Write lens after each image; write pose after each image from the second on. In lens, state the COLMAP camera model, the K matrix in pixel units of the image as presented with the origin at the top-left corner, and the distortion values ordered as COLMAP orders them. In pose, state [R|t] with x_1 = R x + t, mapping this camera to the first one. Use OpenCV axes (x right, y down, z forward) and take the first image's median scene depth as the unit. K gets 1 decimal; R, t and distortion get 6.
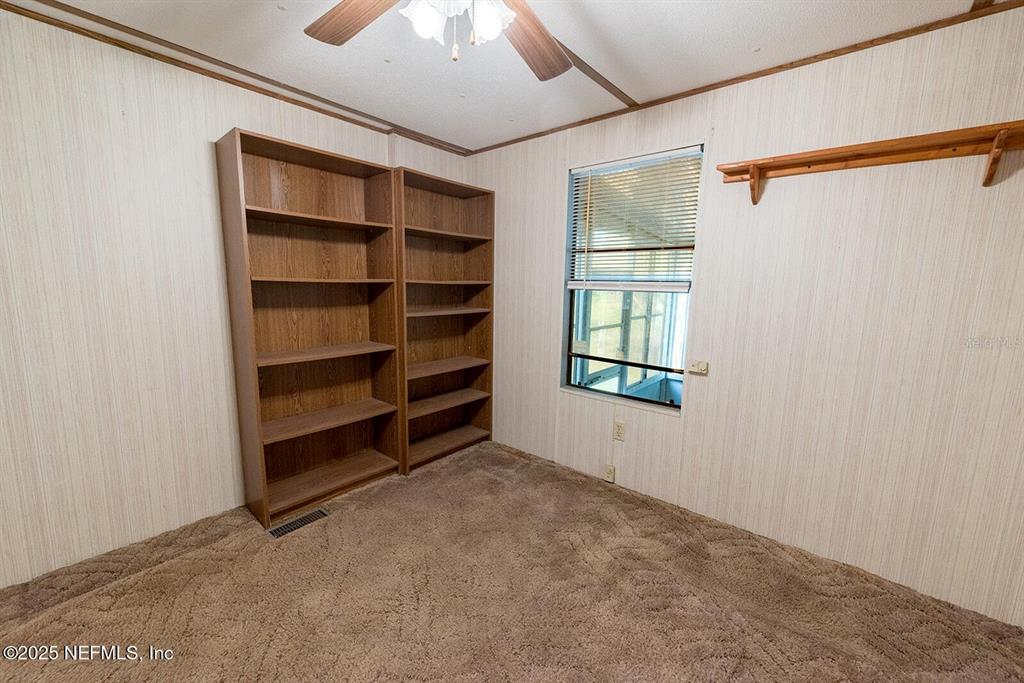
lens RADIAL K [[402.2, 0, 514.8], [0, 402.2, 340.9], [0, 0, 1]] dist [-0.000702, 0.000005]
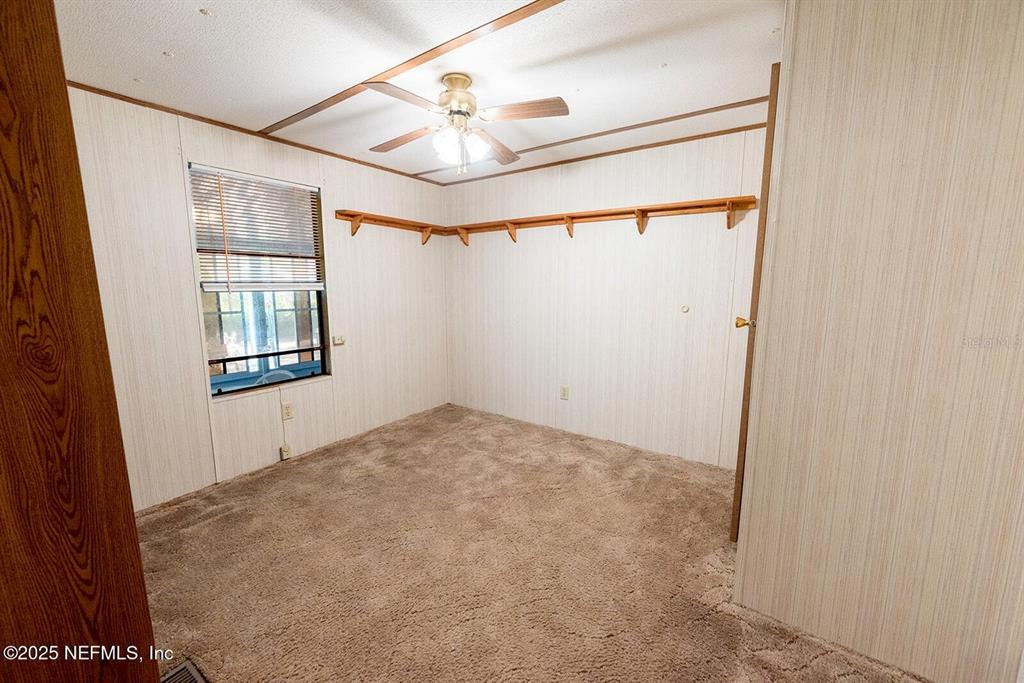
lens RADIAL K [[402.2, 0, 513.1], [0, 402.2, 341.5], [0, 0, 1]] dist [-0.000702, 0.000005]
pose [[-0.089576, -0.159841, 0.983070, -1.045392], [0.143696, 0.974637, 0.171563, -0.090778], [-0.985559, 0.156631, -0.064336, 0.459180]]
